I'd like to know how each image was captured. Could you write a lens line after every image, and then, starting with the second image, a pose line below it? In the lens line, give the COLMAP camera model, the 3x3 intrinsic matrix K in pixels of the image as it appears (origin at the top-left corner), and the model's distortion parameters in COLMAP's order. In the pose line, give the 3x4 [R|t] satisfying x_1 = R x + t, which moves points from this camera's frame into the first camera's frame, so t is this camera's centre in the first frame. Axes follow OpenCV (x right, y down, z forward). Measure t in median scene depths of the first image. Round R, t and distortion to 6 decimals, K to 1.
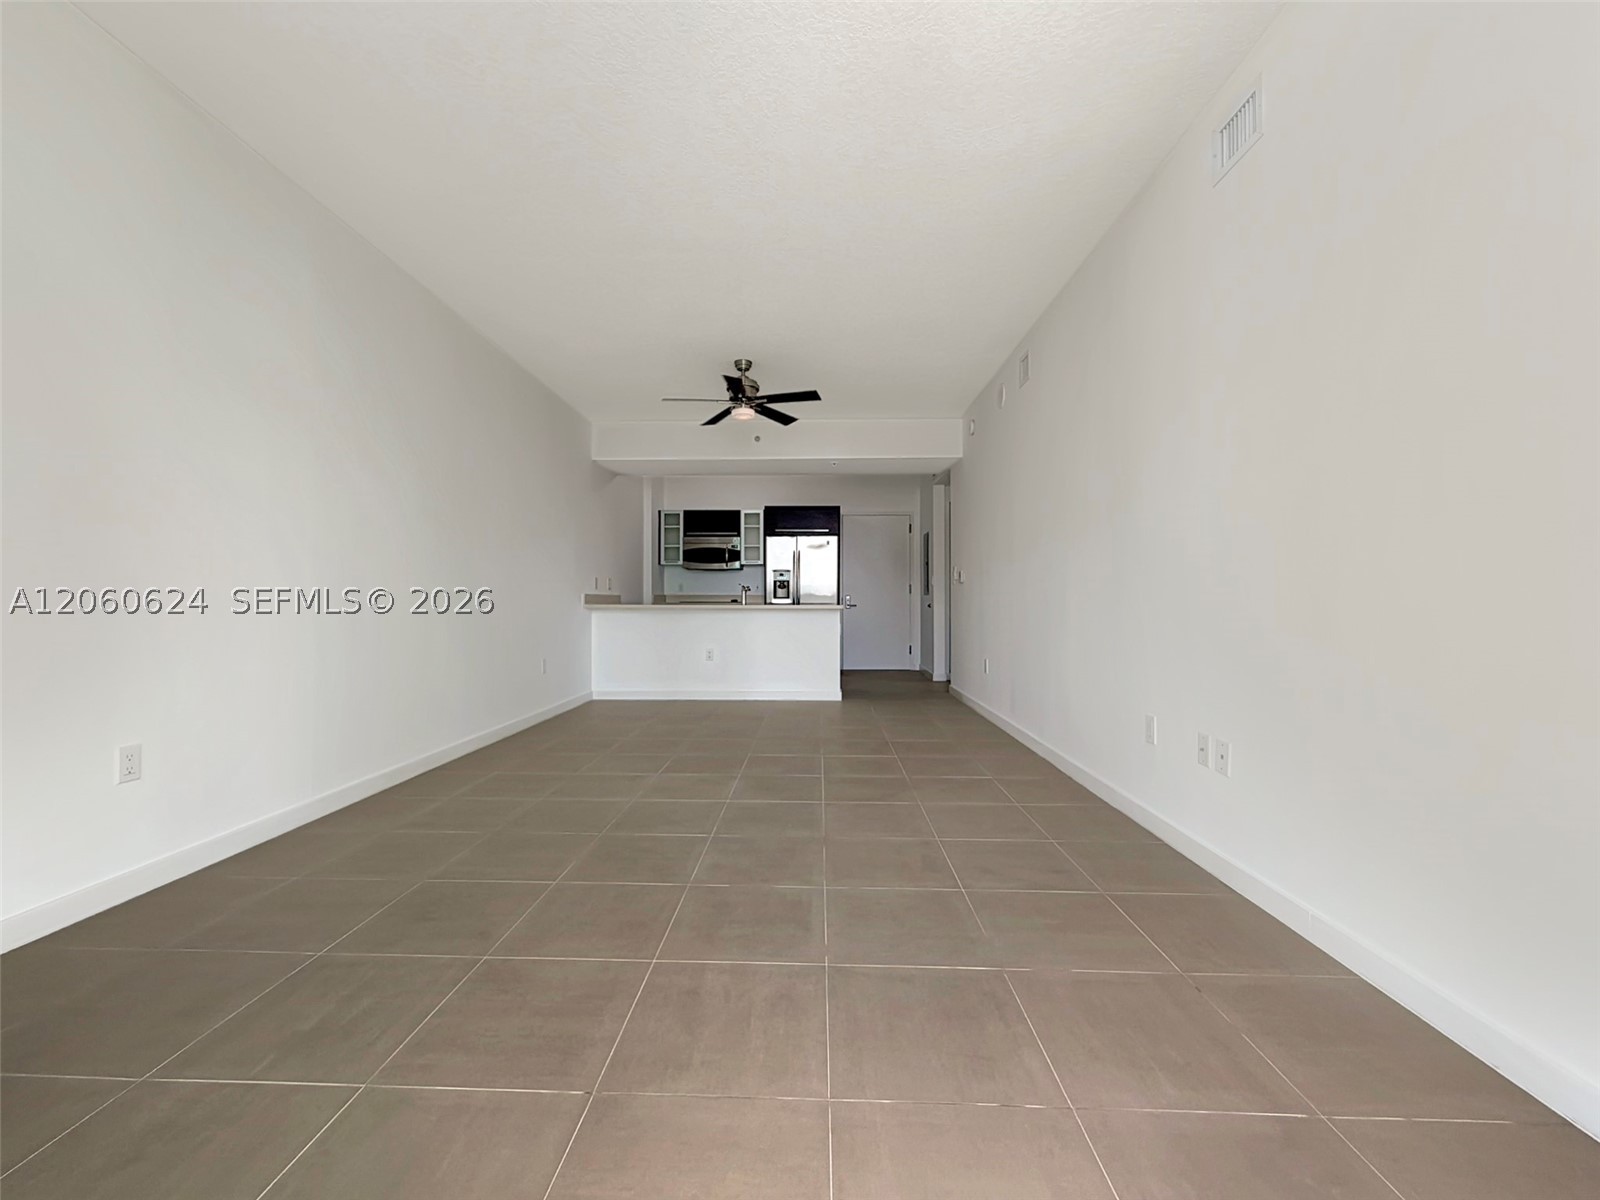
lens RADIAL K [[654.9, 0, 763.8], [0, 654.9, 598.8], [0, 0, 1]] dist [-0.007180, -0.000363]
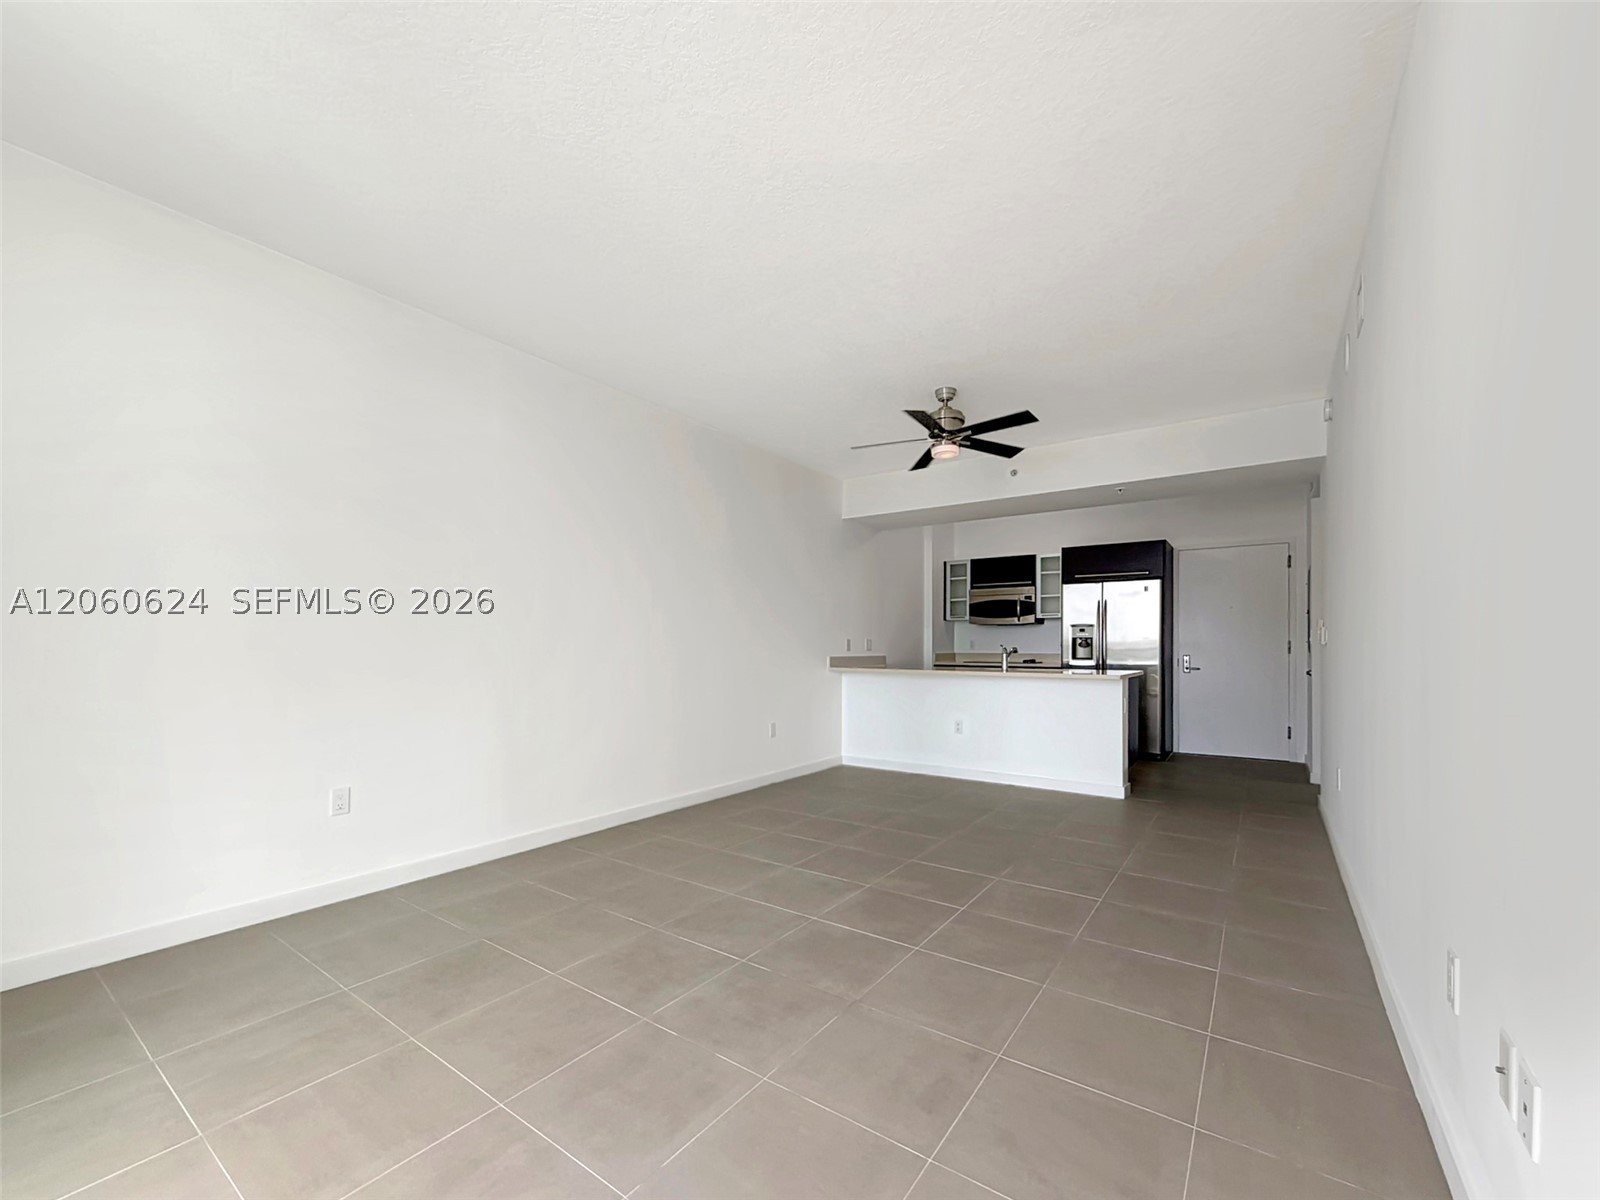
lens RADIAL K [[654.9, 0, 758.1], [0, 654.9, 645.8], [0, 0, 1]] dist [-0.007180, -0.000363]
pose [[0.833972, -0.002225, -0.551802, 0.139704], [0.003176, 0.999995, 0.000769, -0.019631], [0.551798, -0.002394, 0.833975, 0.094878]]
